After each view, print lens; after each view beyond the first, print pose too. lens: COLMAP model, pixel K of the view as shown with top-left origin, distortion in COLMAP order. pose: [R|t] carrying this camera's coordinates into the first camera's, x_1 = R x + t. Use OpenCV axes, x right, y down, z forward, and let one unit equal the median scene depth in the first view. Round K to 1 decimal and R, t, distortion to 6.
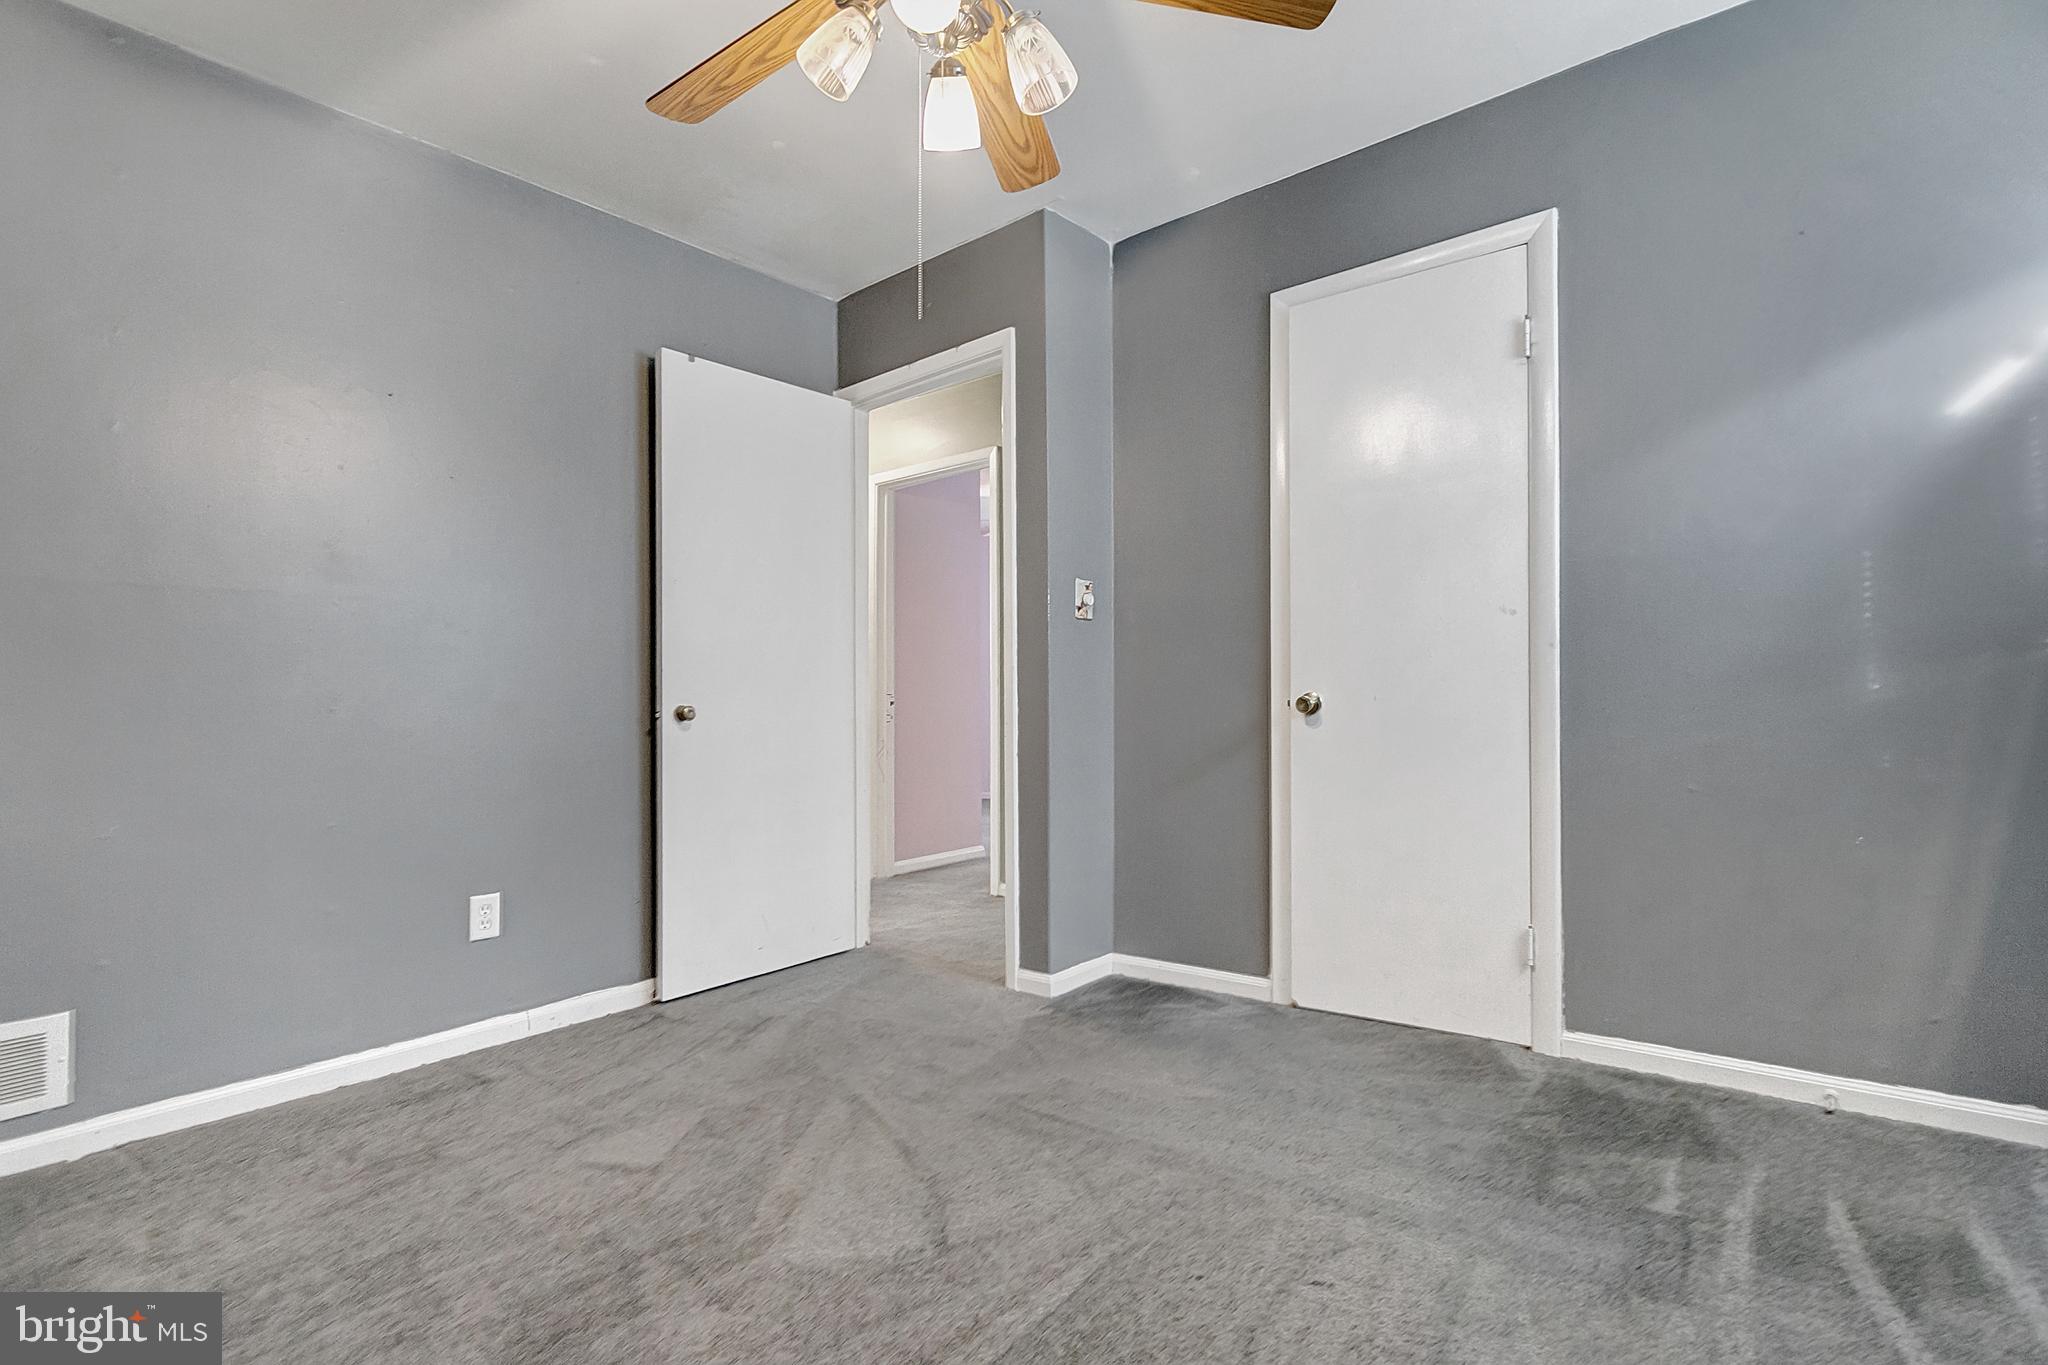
lens RADIAL K [[993.0, 0, 1019.5], [0, 993.0, 677.5], [0, 0, 1]] dist [0.004752, 0.001214]
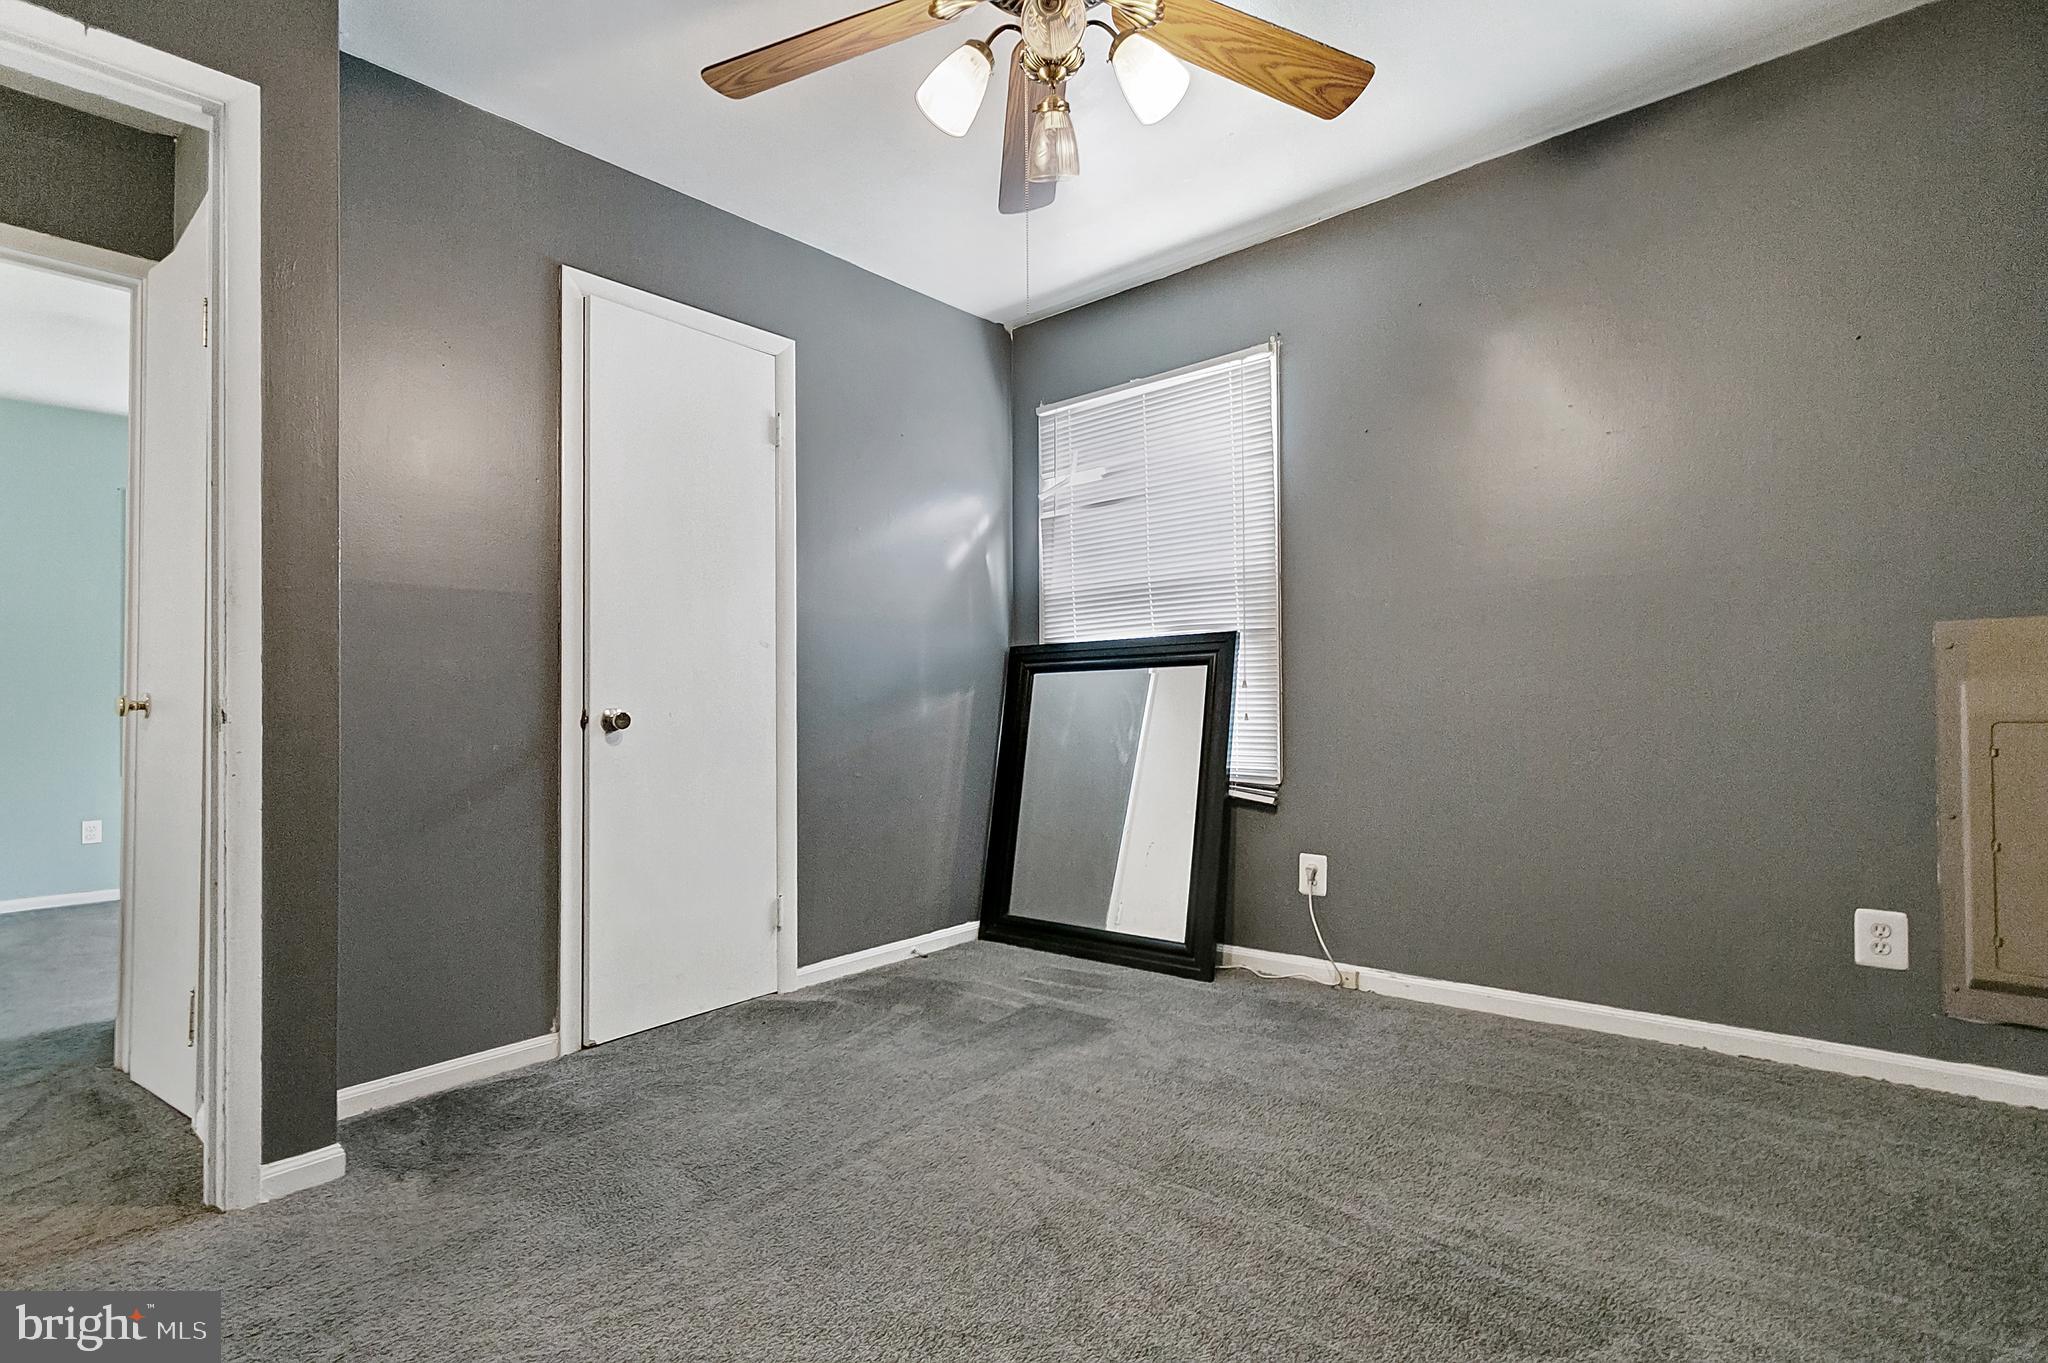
lens RADIAL K [[993.0, 0, 1021.6], [0, 993.0, 703.9], [0, 0, 1]] dist [0.004752, 0.001214]
pose [[0.008680, 0.028692, 0.999551, -0.756343], [-0.003769, 0.999582, -0.028660, 0.043078], [-0.999955, -0.003519, 0.008785, 0.688316]]
